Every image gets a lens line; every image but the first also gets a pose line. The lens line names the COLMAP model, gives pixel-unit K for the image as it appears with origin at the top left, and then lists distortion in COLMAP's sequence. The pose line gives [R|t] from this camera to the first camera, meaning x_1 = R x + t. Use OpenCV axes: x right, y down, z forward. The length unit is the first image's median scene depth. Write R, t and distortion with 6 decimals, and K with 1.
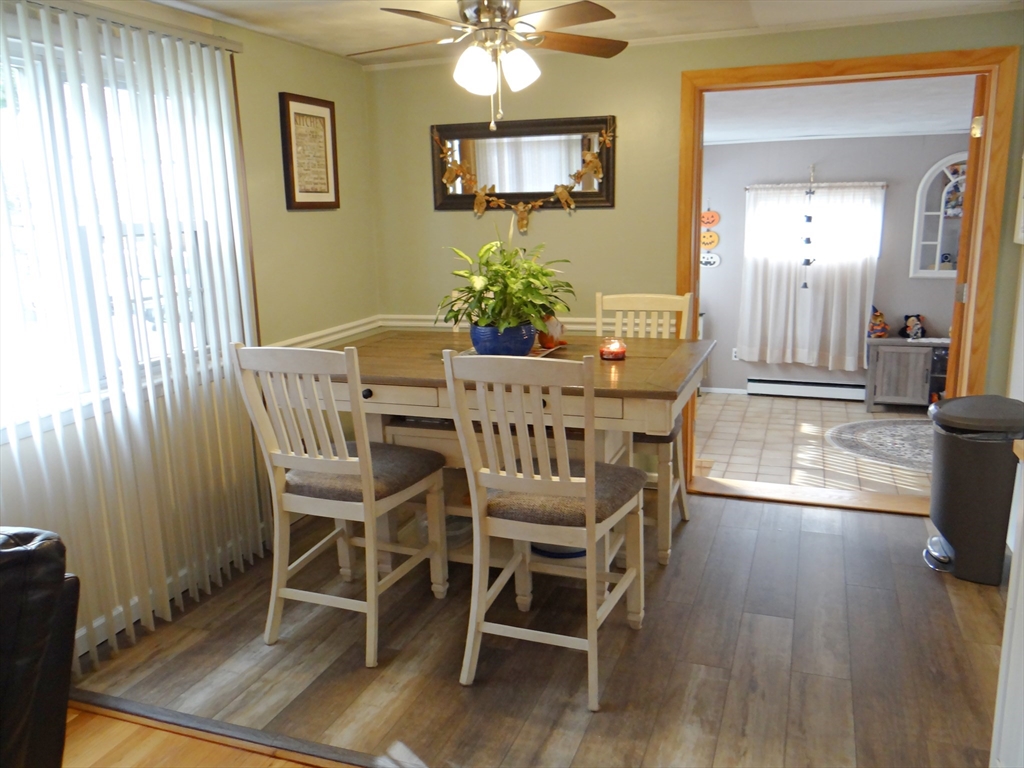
lens RADIAL K [[815.8, 0, 514.3], [0, 815.8, 386.5], [0, 0, 1]] dist [0.003402, -0.002788]
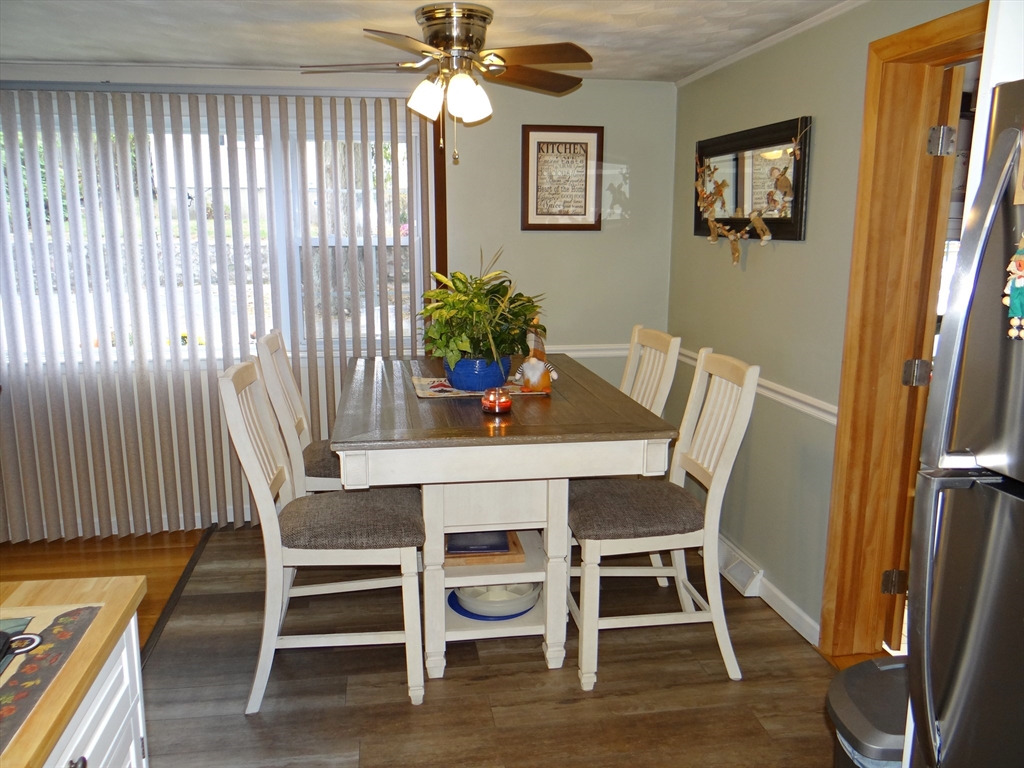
lens RADIAL K [[815.8, 0, 509.8], [0, 815.8, 383.5], [0, 0, 1]] dist [0.003402, -0.002788]
pose [[0.490303, 0.189888, -0.850615, 0.657977], [-0.205487, 0.973649, 0.098909, -0.115006], [0.846982, 0.126295, 0.516403, 0.422288]]
